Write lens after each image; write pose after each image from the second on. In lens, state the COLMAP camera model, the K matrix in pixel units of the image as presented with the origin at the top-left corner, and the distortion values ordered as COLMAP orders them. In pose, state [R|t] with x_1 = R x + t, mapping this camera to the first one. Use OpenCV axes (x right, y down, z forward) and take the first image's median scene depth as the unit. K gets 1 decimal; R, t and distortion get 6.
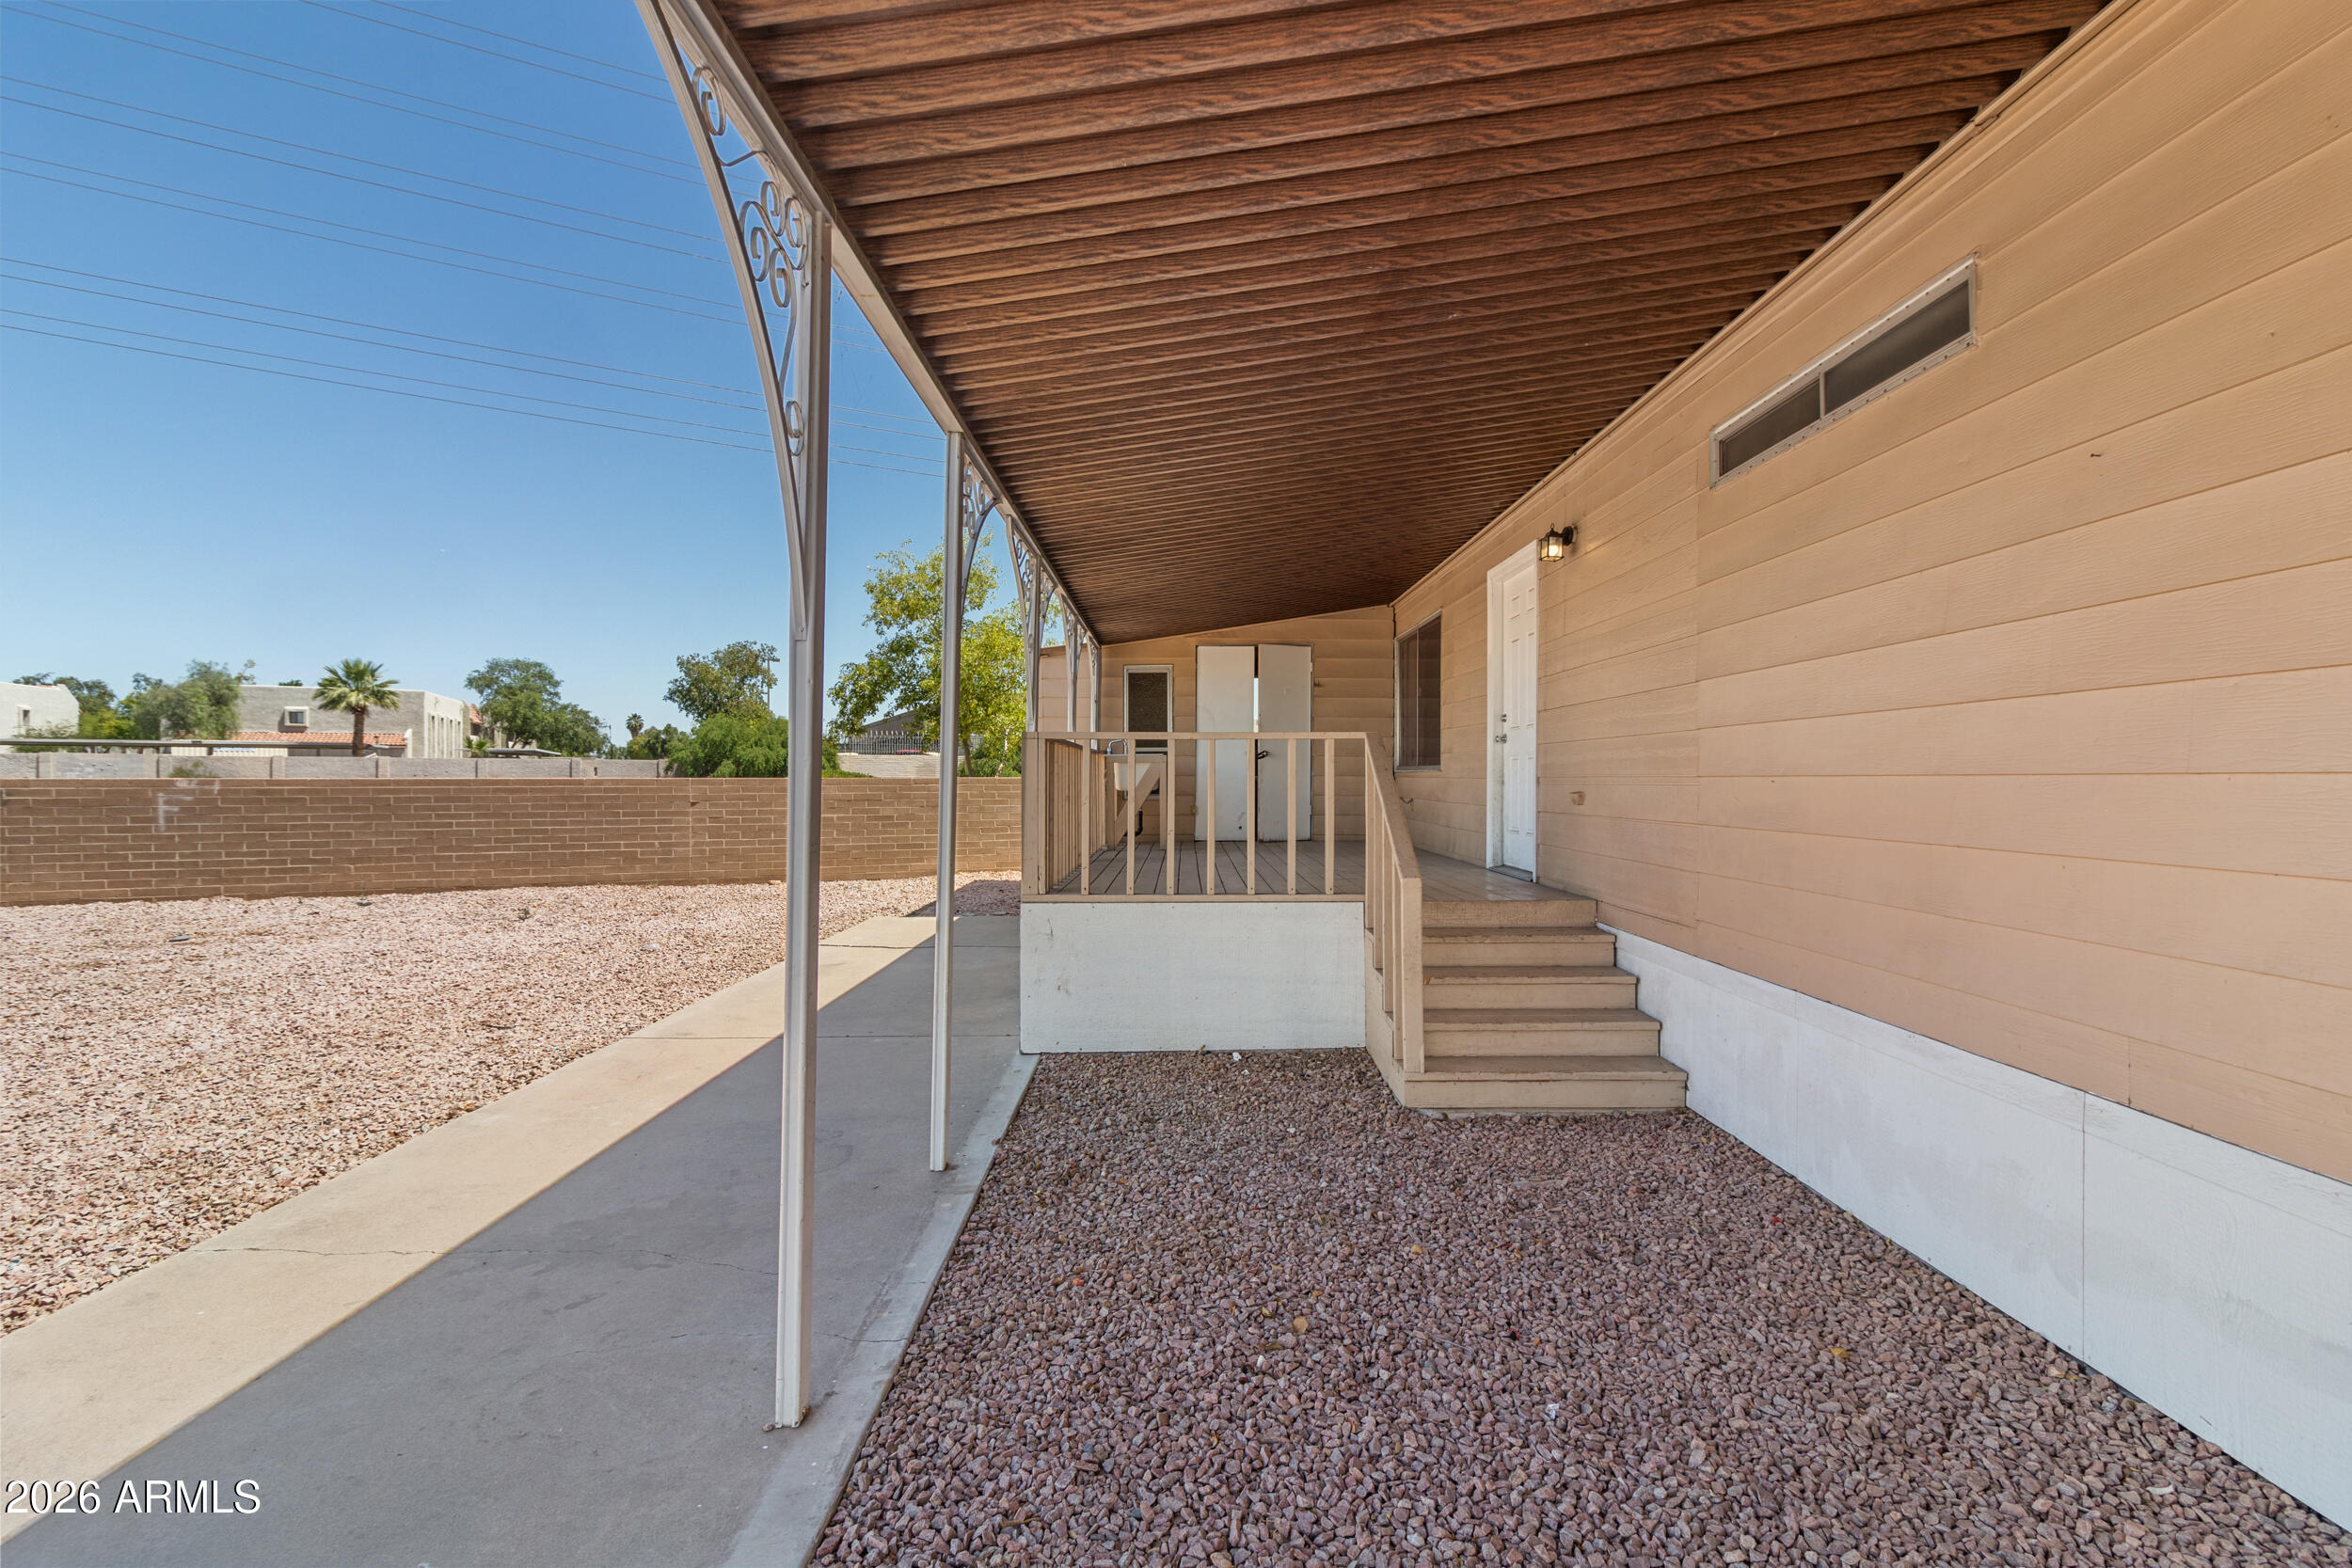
lens RADIAL K [[1081.8, 0, 1192.7], [0, 1081.8, 777.5], [0, 0, 1]] dist [0.001018, -0.000112]
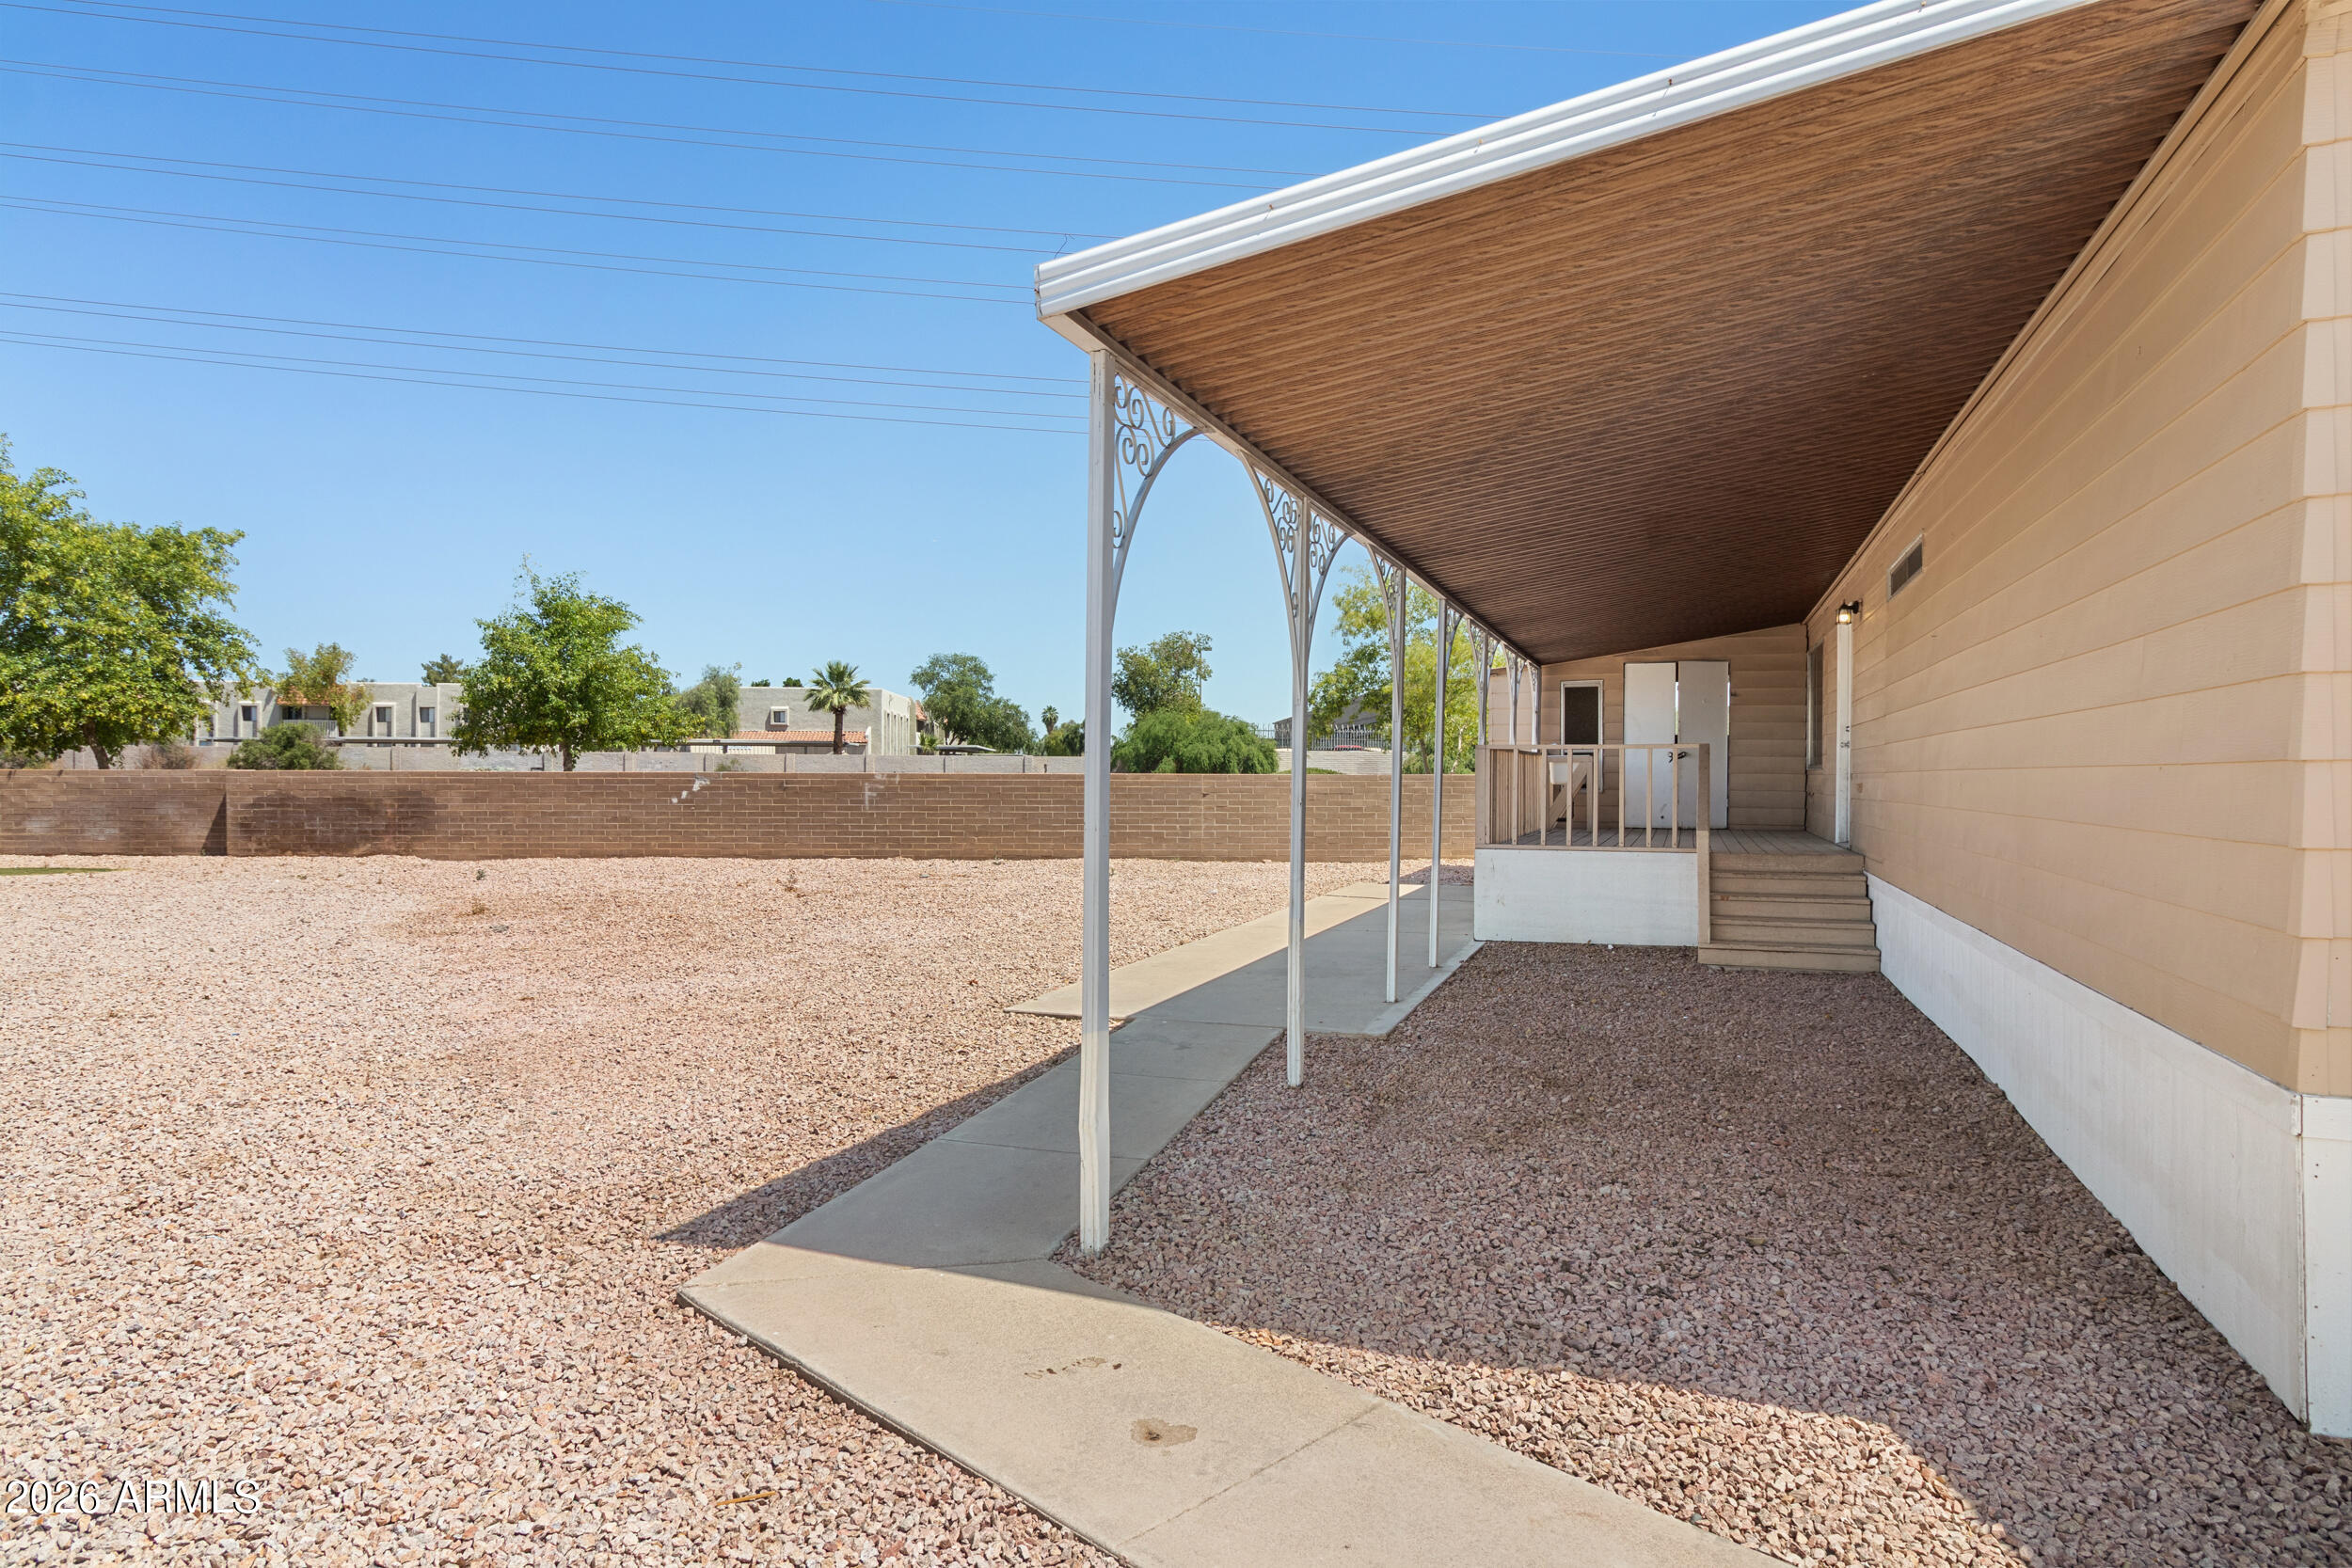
lens RADIAL K [[1337.9, 0, 1196.6], [0, 1337.9, 781.9], [0, 0, 1]] dist [-0.001203, 0.001612]
pose [[0.935448, 0.005159, -0.353426, 0.016273], [-0.003809, 0.999983, 0.004515, 0.000652], [0.353444, -0.002878, 0.935451, -0.104649]]
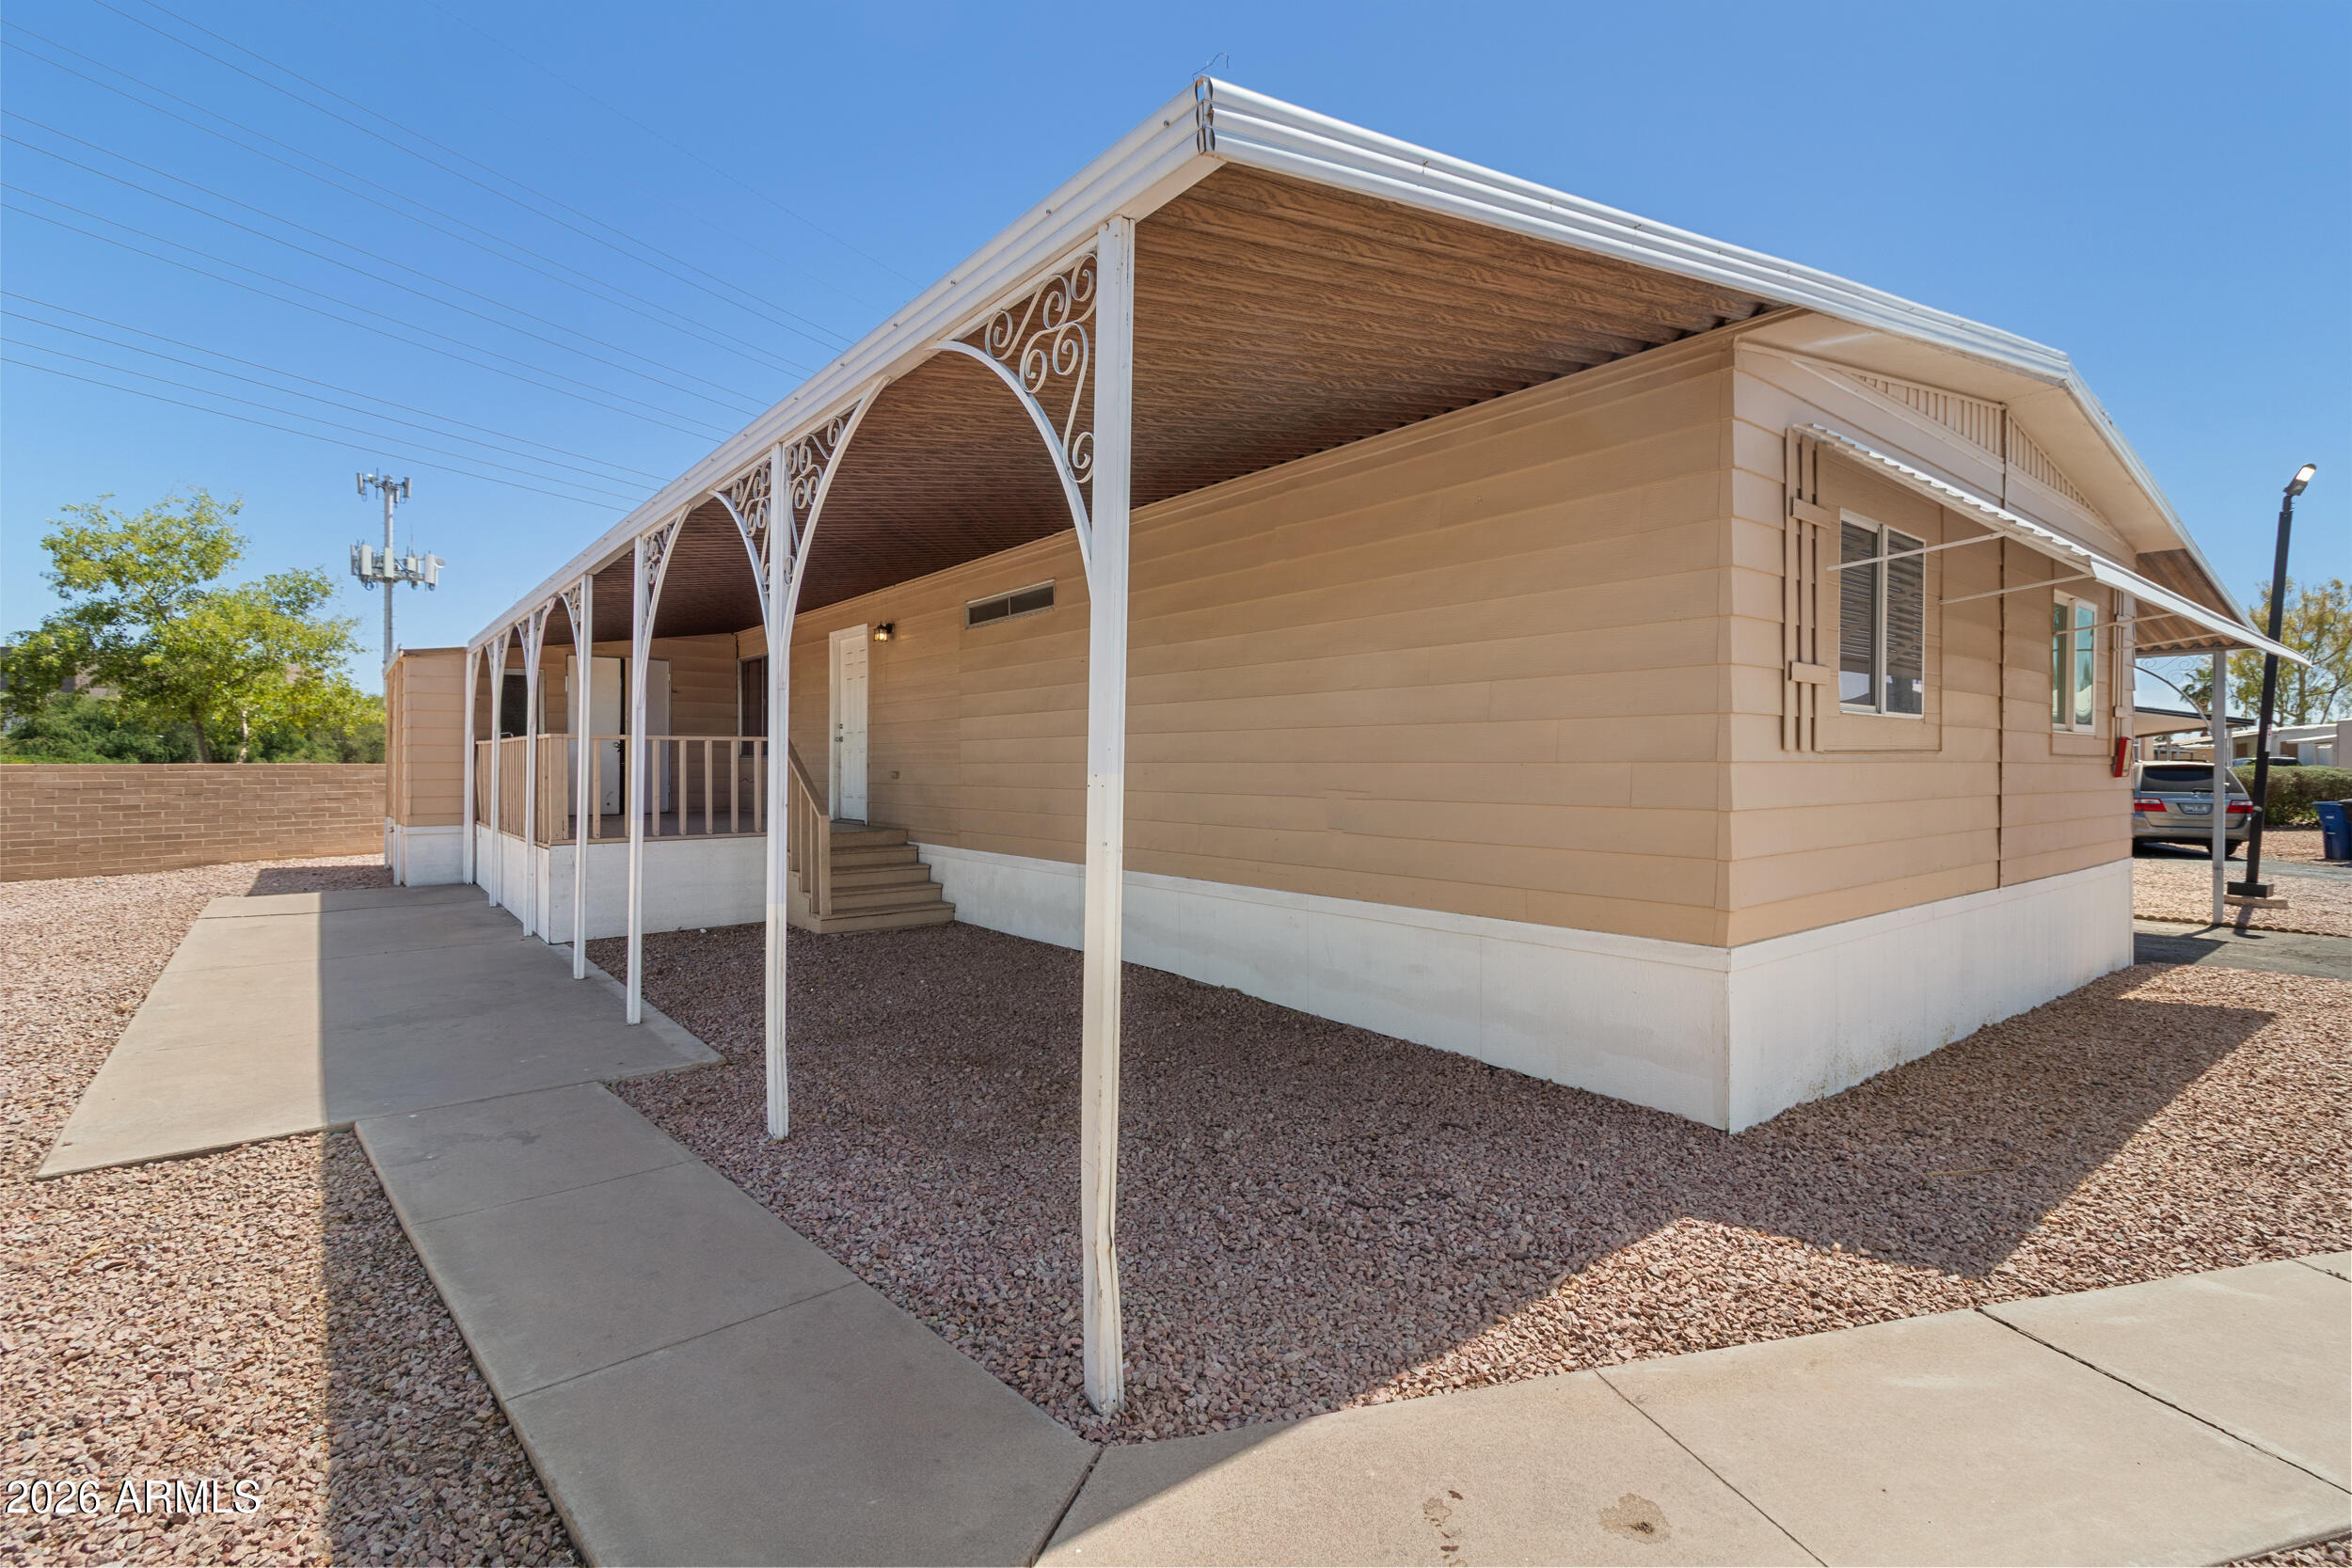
lens RADIAL K [[1081.8, 0, 1195.8], [0, 1081.8, 768.9], [0, 0, 1]] dist [0.001018, -0.000112]
pose [[0.781169, -0.002582, 0.624314, -0.039617], [-0.000064, 0.999991, 0.004216, 0.000148], [-0.624320, -0.003333, 0.781162, -0.075496]]
